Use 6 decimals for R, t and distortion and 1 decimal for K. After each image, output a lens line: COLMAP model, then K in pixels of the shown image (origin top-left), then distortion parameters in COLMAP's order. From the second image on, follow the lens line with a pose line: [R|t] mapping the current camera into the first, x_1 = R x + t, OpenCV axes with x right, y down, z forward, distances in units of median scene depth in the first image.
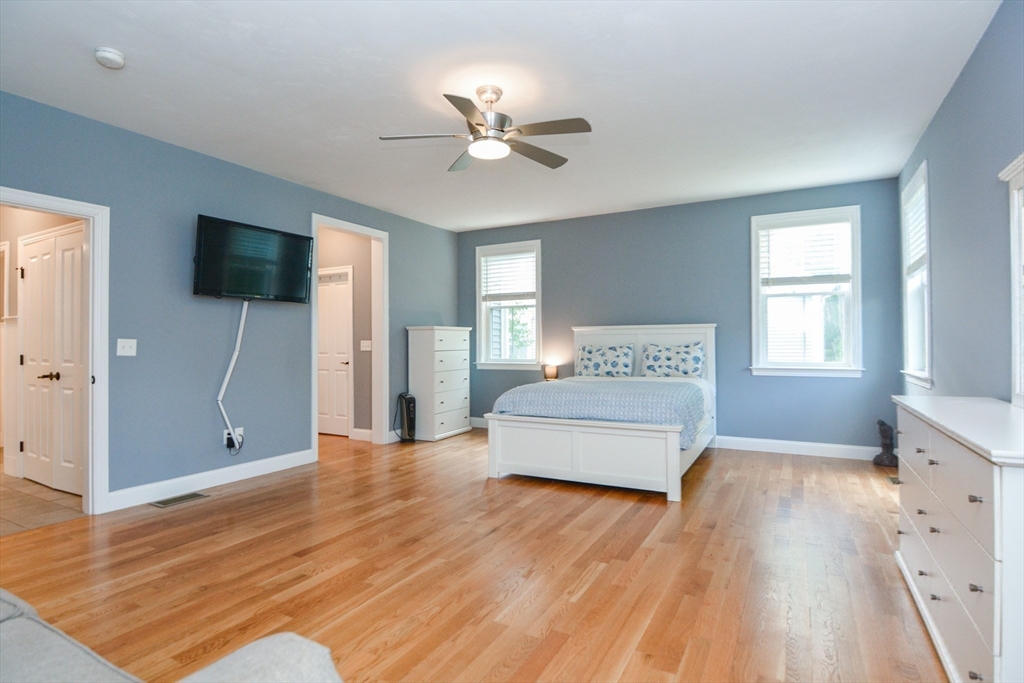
lens RADIAL K [[513.9, 0, 512.0], [0, 513.9, 341.5], [0, 0, 1]] dist [-0.022364, -0.001352]
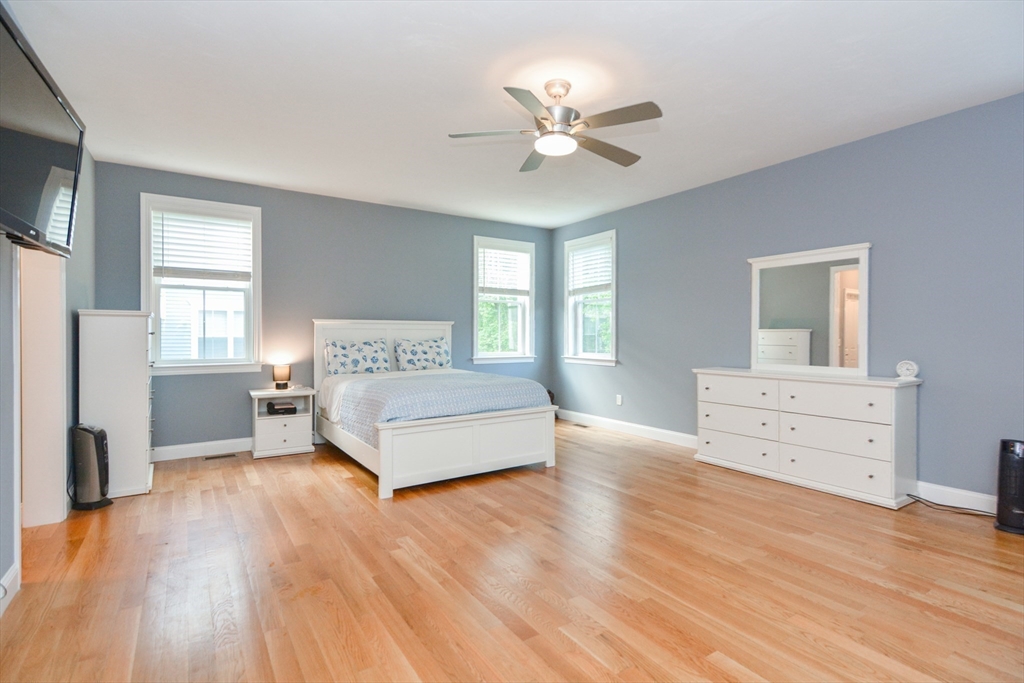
lens RADIAL K [[481.0, 0, 508.6], [0, 481.0, 354.5], [0, 0, 1]] dist [-0.011931, 0.000014]
pose [[0.478979, -0.028074, 0.877377, -0.500530], [-0.006923, 0.999337, 0.035755, -0.000013], [-0.877799, -0.023200, 0.478467, 0.359990]]
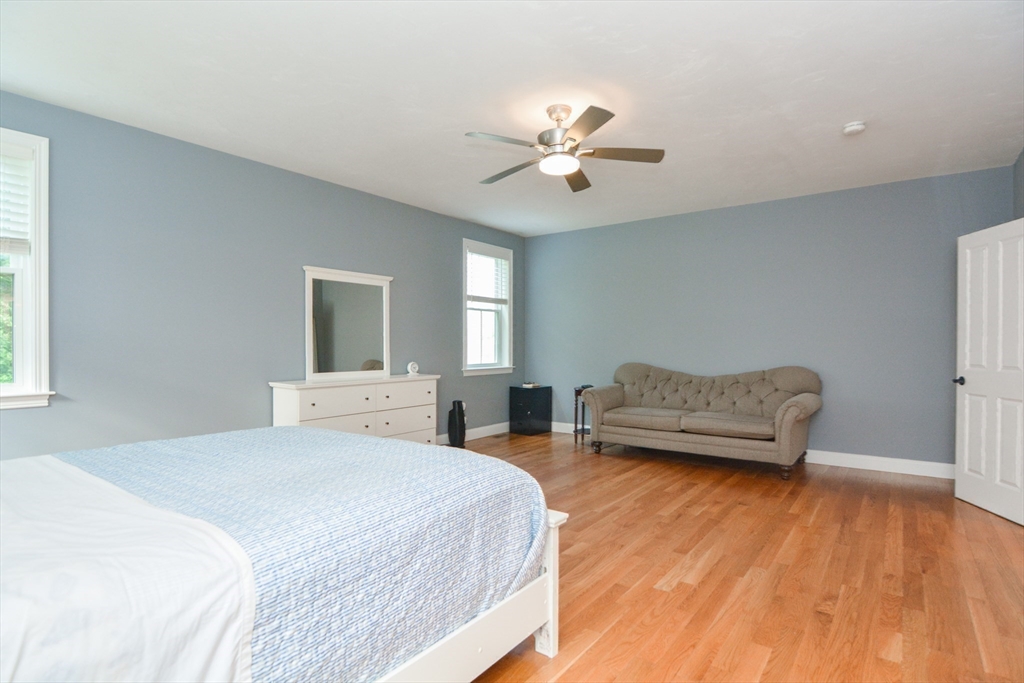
lens RADIAL K [[528.1, 0, 512.0], [0, 528.1, 341.5], [0, 0, 1]] dist [0.019011, -0.000418]
pose [[-0.988108, -0.001793, 0.153750, -0.063775], [-0.002387, 0.999990, -0.003675, -0.009836], [-0.153742, -0.003999, -0.988103, 1.179090]]
